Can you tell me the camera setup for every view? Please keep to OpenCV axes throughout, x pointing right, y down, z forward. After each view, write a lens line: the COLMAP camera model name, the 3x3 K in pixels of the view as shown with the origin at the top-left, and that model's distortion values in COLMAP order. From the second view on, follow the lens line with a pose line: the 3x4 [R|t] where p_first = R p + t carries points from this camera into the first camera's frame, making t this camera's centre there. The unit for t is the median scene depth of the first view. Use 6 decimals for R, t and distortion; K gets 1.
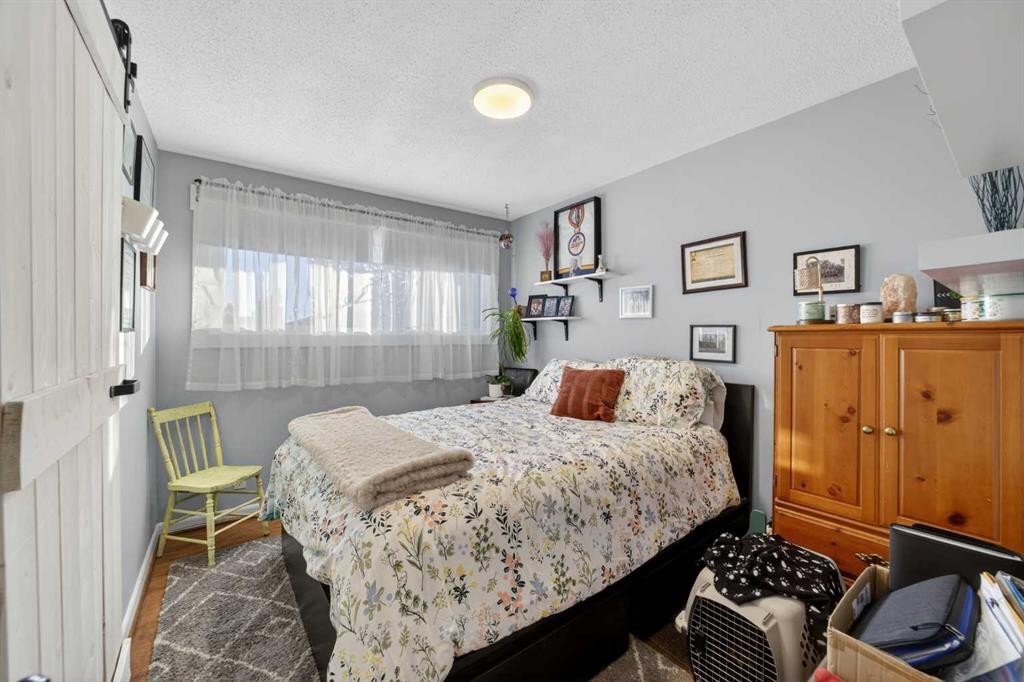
lens RADIAL K [[402.8, 0, 514.1], [0, 402.8, 334.1], [0, 0, 1]] dist [-0.000642, -0.000001]
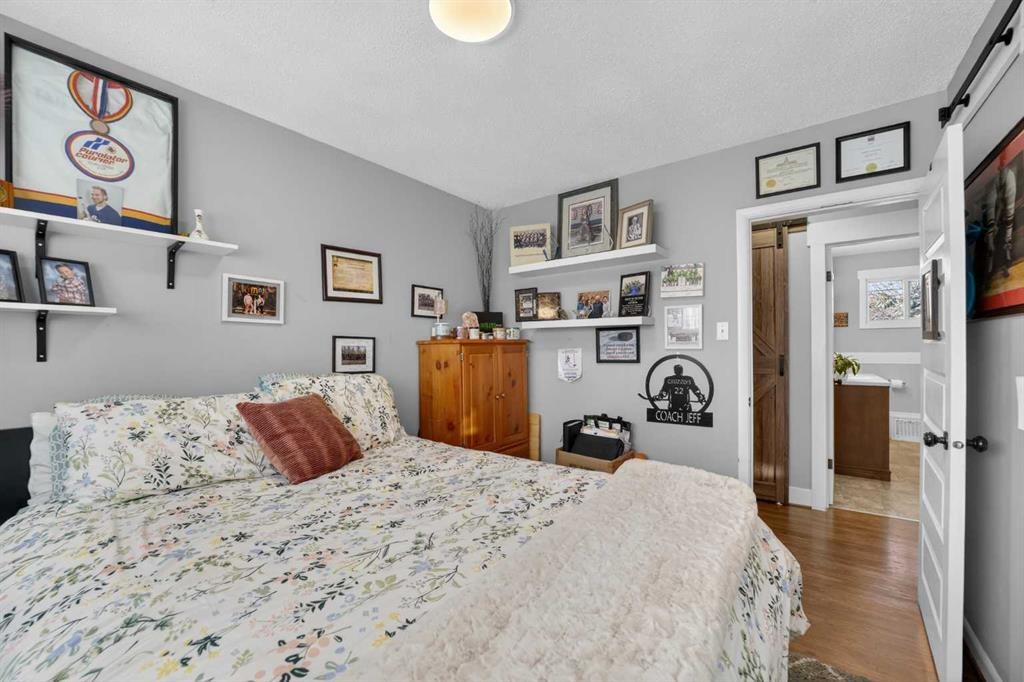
lens RADIAL K [[384.5, 0, 513.4], [0, 384.5, 345.9], [0, 0, 1]] dist [-0.000289, -0.000043]
pose [[-0.236856, -0.000055, 0.971545, -0.504382], [0.003084, 0.999995, 0.000808, 0.000888], [-0.971540, 0.003187, -0.236855, 0.808351]]
